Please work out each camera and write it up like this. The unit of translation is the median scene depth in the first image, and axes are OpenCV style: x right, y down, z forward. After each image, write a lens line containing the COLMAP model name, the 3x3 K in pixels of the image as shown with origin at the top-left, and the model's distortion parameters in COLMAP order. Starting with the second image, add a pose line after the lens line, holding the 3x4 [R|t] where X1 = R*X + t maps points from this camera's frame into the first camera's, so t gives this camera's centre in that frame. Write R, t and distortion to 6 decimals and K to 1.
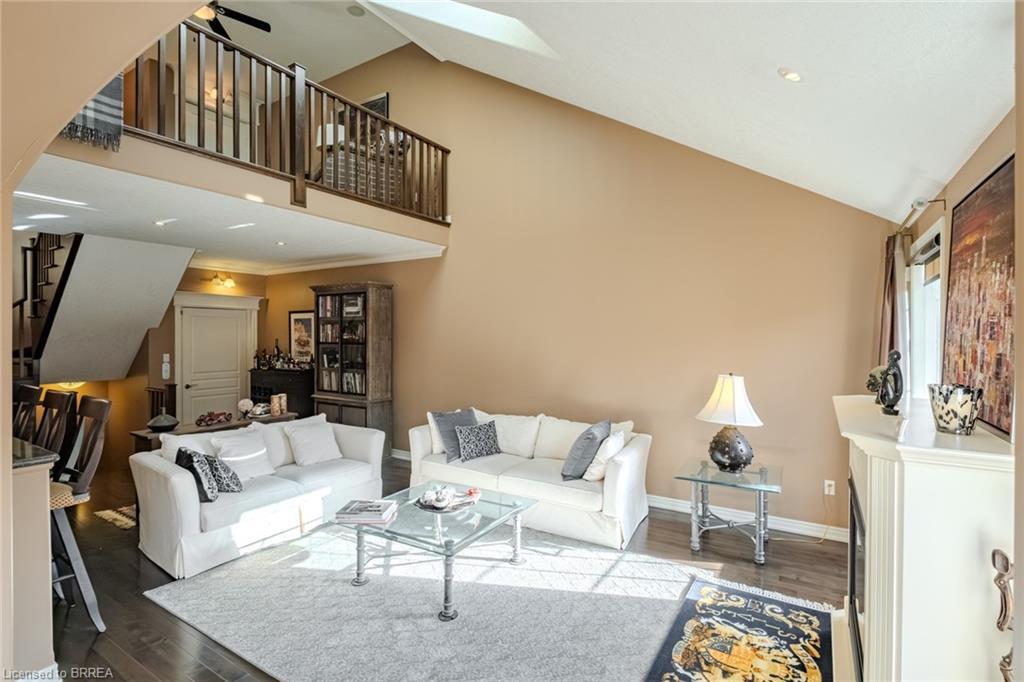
lens RADIAL K [[479.3, 0, 531.5], [0, 479.3, 338.1], [0, 0, 1]] dist [-0.000746, -0.000451]
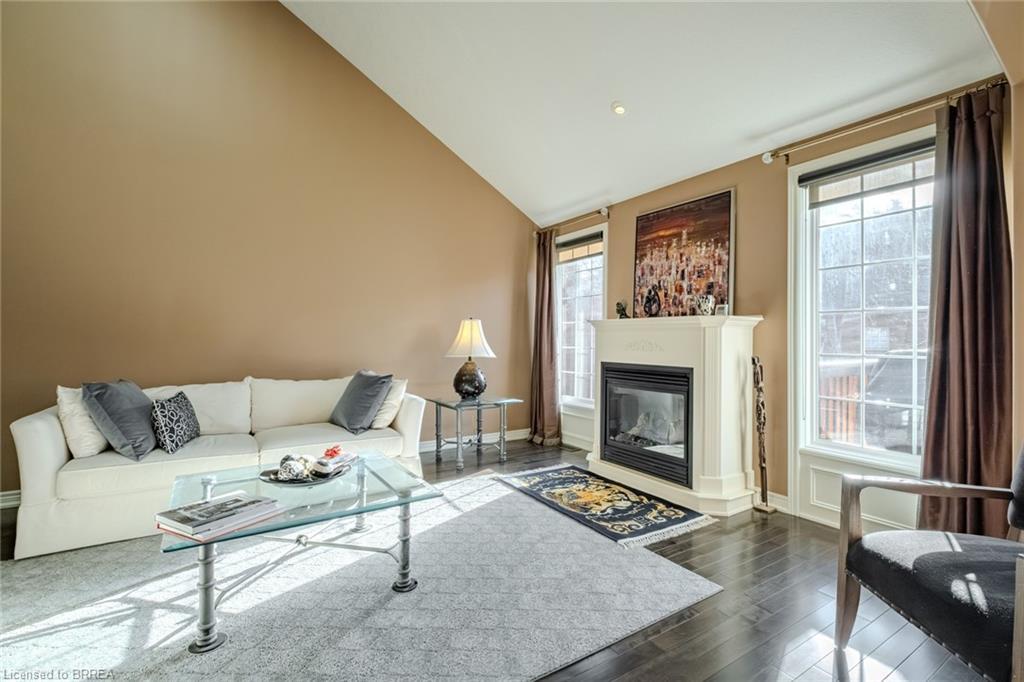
lens RADIAL K [[467.2, 0, 519.7], [0, 467.2, 337.7], [0, 0, 1]] dist [0.001571, -0.000116]
pose [[0.443405, 0.004805, 0.896308, -0.771134], [0.002167, 0.999977, -0.006433, 0.171195], [-0.896319, 0.004795, 0.443385, 0.475599]]
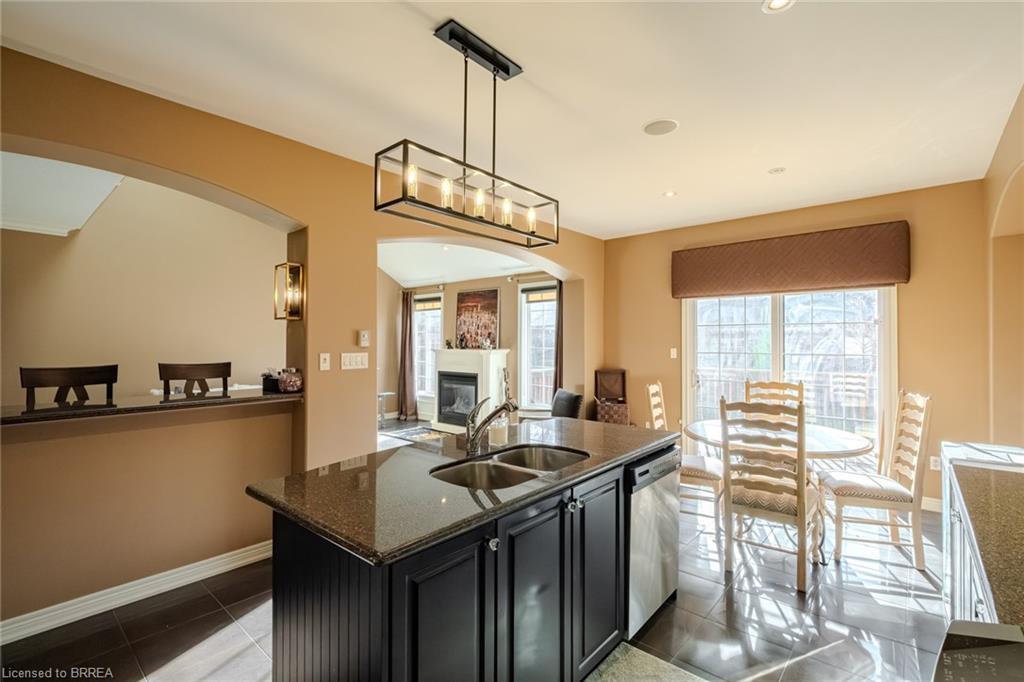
lens RADIAL K [[467.2, 0, 519.7], [0, 467.2, 337.7], [0, 0, 1]] dist [0.001571, -0.000116]
pose [[0.165179, 0.006982, 0.986239, -1.937454], [0.006921, 0.999942, -0.008238, 0.072156], [-0.986239, 0.008186, 0.165121, -0.014054]]
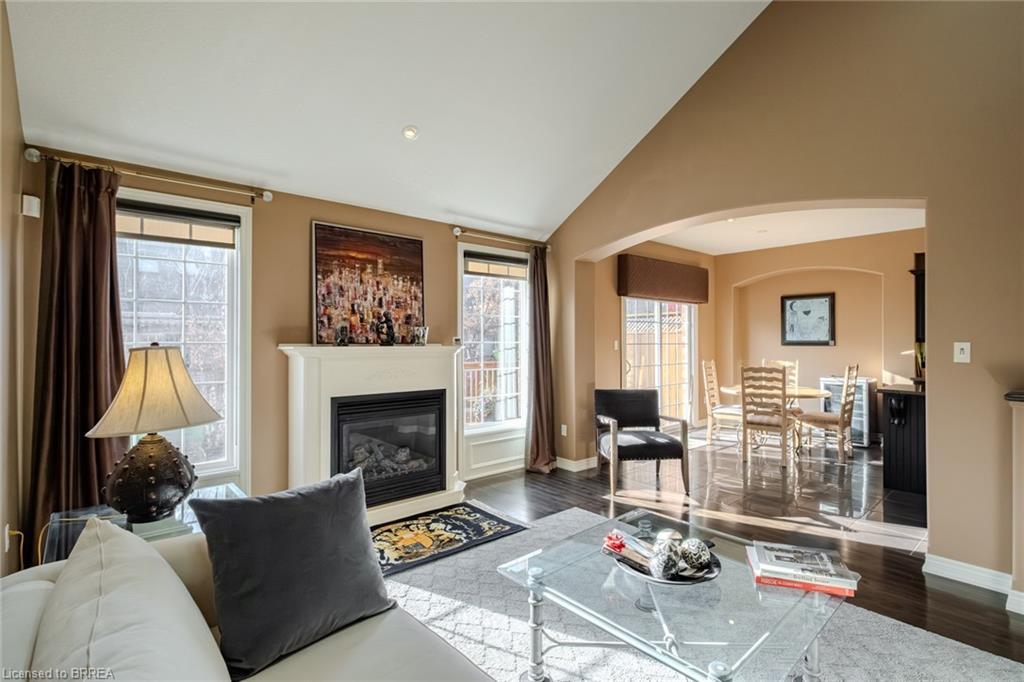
lens RADIAL K [[474.6, 0, 541.6], [0, 474.6, 339.3], [0, 0, 1]] dist [0.000062, -0.000130]
pose [[-0.960872, 0.002258, 0.276985, -0.226890], [0.003212, 0.999990, 0.002992, 0.091337], [-0.276975, 0.003764, -0.960870, 1.837506]]
